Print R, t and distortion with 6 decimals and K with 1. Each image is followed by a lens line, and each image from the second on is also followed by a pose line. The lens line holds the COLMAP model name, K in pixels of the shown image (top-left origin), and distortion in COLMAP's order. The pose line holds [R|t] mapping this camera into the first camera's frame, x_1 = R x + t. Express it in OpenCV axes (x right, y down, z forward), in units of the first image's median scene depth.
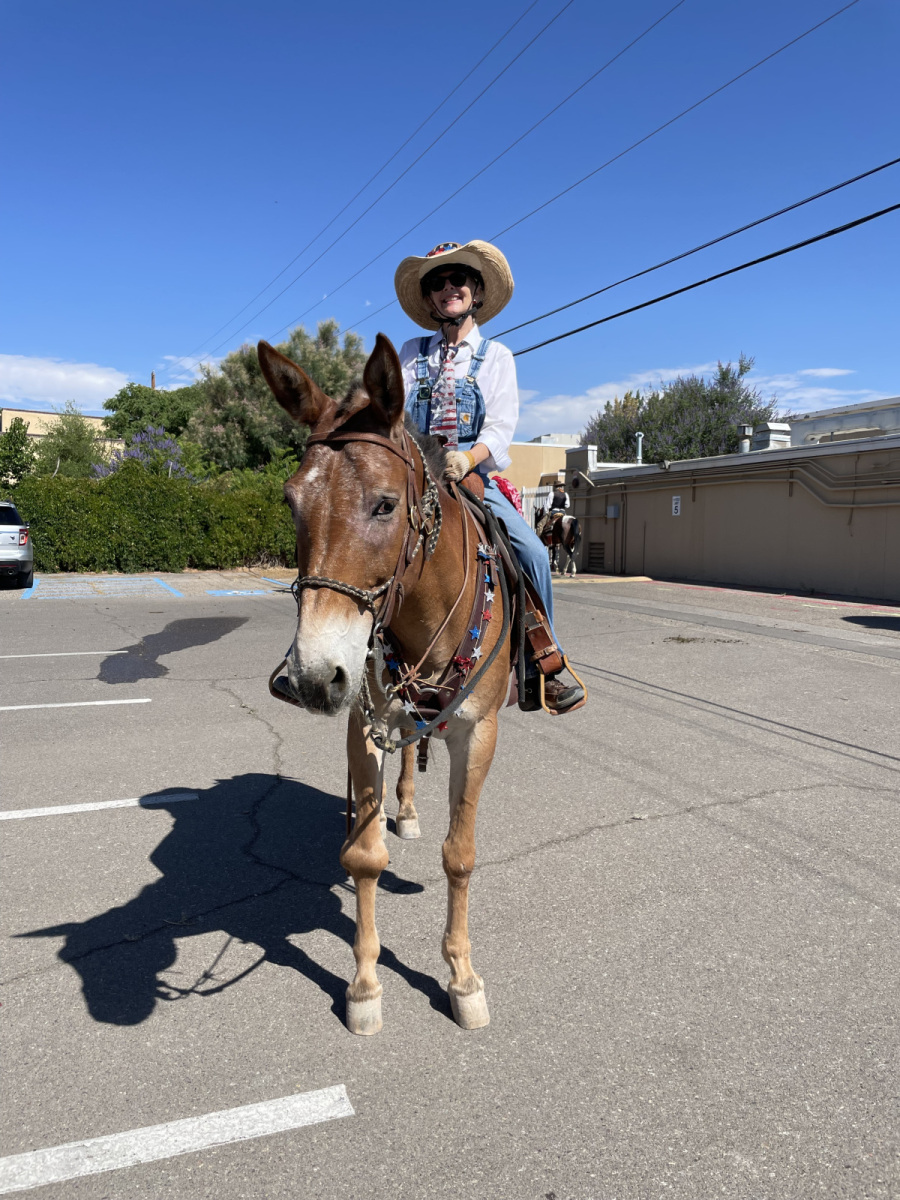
lens RADIAL K [[914.0, 0, 450.0], [0, 914.0, 600.0], [0, 0, 1]] dist [0.085625, -0.125678]
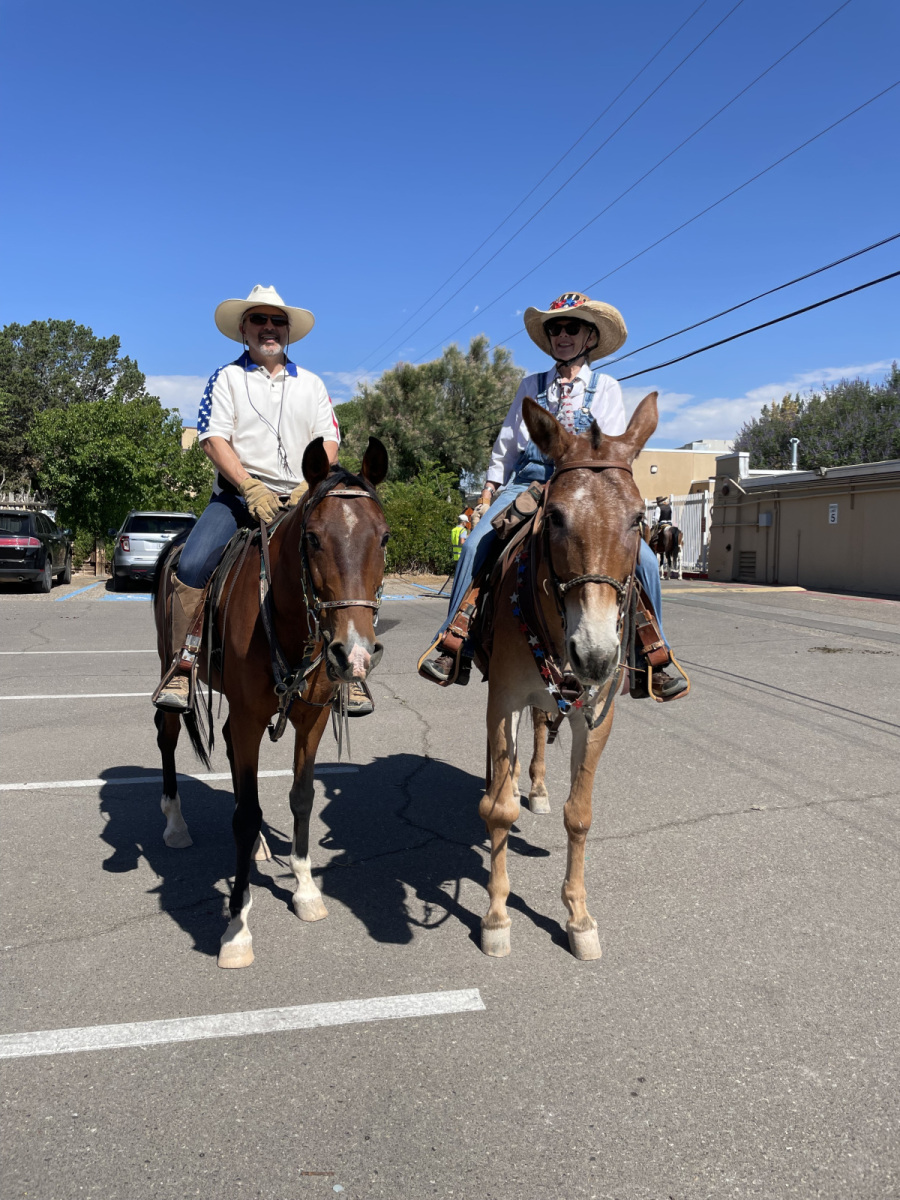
lens RADIAL K [[914.0, 0, 450.0], [0, 914.0, 600.0], [0, 0, 1]] dist [0.085625, -0.125678]
pose [[0.987206, 0.012160, -0.158984, 0.021922], [-0.013568, 0.999878, -0.007776, 0.008175], [0.158870, 0.009834, 0.987251, -0.129087]]
